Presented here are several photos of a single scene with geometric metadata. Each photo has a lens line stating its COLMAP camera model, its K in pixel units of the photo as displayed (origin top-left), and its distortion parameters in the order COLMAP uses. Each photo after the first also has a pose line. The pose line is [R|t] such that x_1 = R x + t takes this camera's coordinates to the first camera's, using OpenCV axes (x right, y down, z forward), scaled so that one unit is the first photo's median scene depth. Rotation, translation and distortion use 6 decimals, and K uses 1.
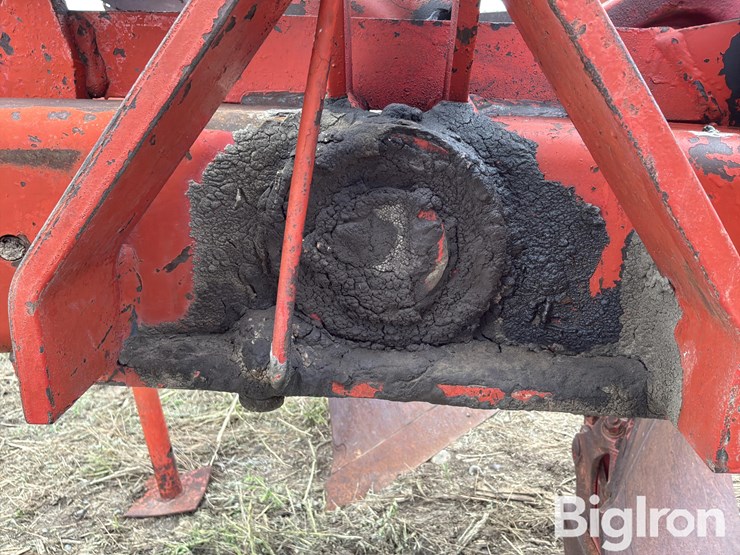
lens RADIAL K [[625.1, 0, 368.1], [0, 625.1, 276.3], [0, 0, 1]] dist [0.063613, -0.137492]
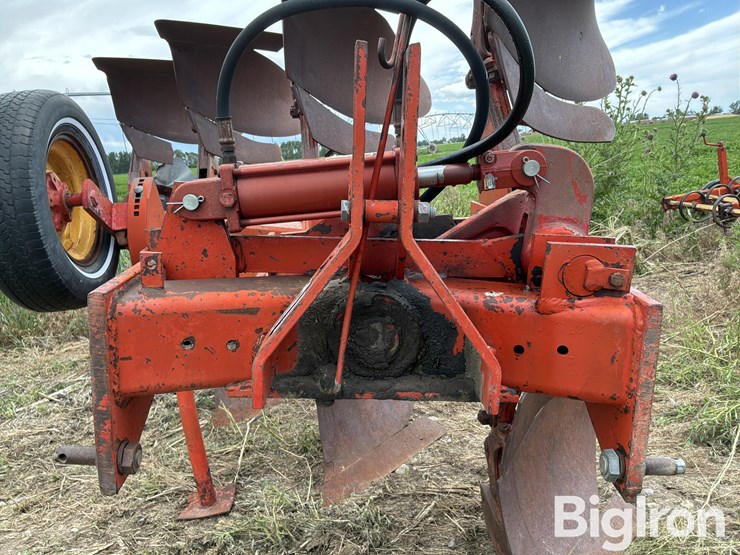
lens RADIAL K [[625.1, 0, 370.0], [0, 625.1, 271.5], [0, 0, 1]] dist [0.063613, -0.137492]
pose [[0.997021, -0.025440, 0.072815, -0.048577], [0.031838, 0.995603, -0.088098, -0.027416], [-0.070254, 0.090154, 0.993447, -0.449454]]
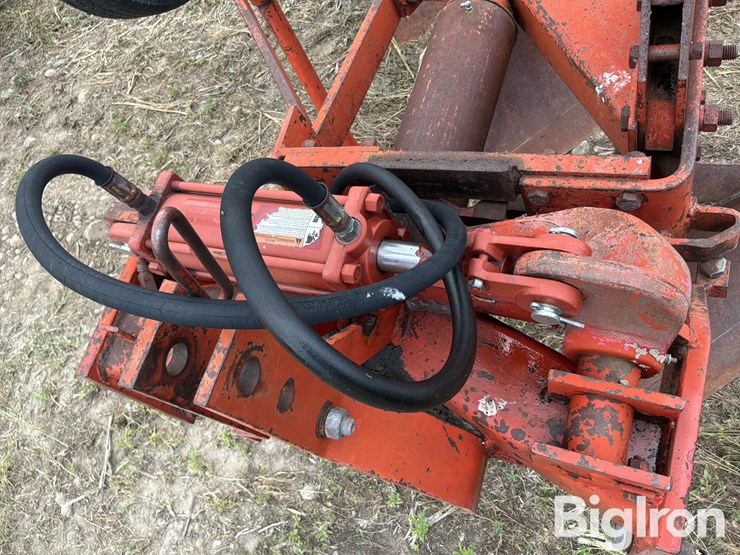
lens RADIAL K [[627.1, 0, 367.2], [0, 627.1, 276.7], [0, 0, 1]] dist [0.016564, -0.015370]
pose [[0.919327, 0.104464, -0.379375, 0.245992], [0.223963, 0.653811, 0.722753, -0.558305], [0.323541, -0.749412, 0.577670, 0.002453]]
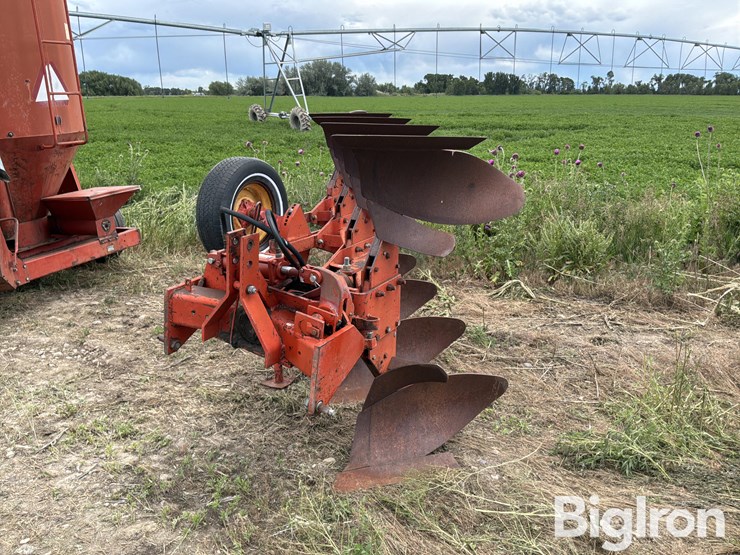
lens RADIAL K [[625.1, 0, 370.0], [0, 625.1, 276.0], [0, 0, 1]] dist [0.063613, -0.137492]
pose [[0.879880, 0.205689, -0.428372, 1.108698], [-0.192222, 0.978481, 0.075005, -0.382217], [0.434582, 0.016347, 0.900484, -1.278971]]
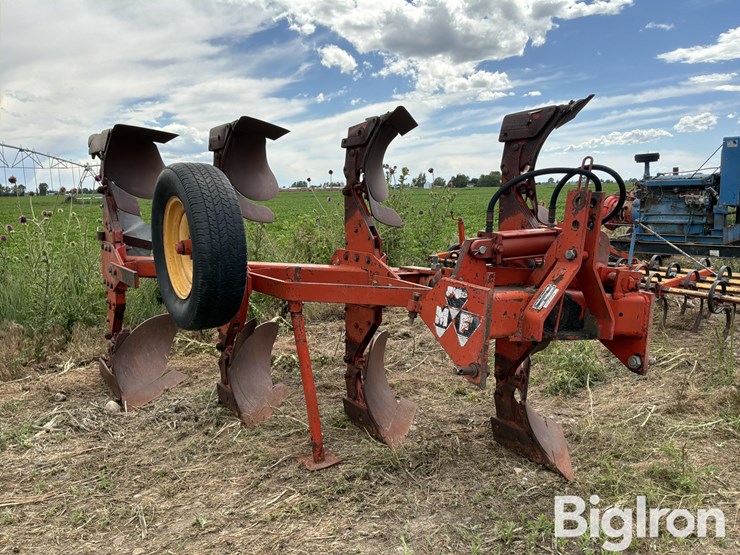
lens RADIAL K [[625.1, 0, 370.8], [0, 625.1, 279.2], [0, 0, 1]] dist [0.063613, -0.137492]
pose [[0.824526, -0.014438, 0.565640, -1.303159], [0.104801, 0.986274, -0.127592, 0.057422], [-0.556034, 0.164483, 0.814722, -0.785084]]
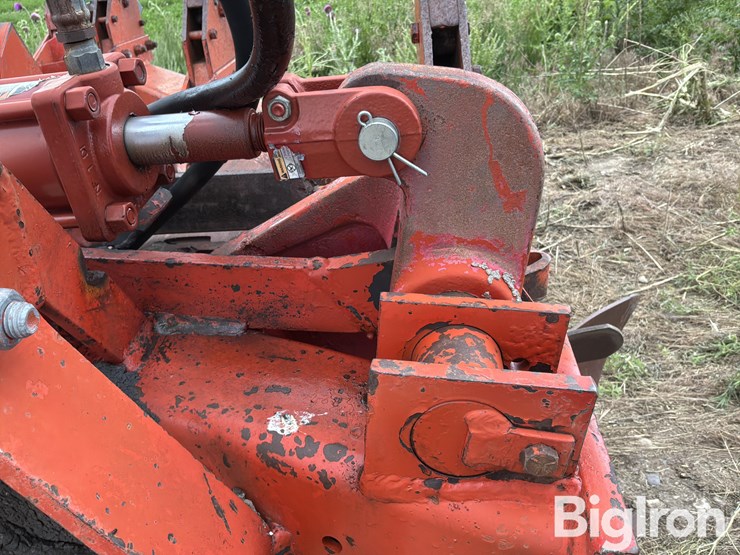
lens RADIAL K [[625.1, 0, 384.2], [0, 625.1, 271.9], [0, 0, 1]] dist [0.063613, -0.137492]
pose [[0.999891, -0.014482, -0.002871, 0.202015], [0.014762, 0.977879, 0.208649, -0.209249], [-0.000215, -0.208669, 0.977986, -0.041388]]
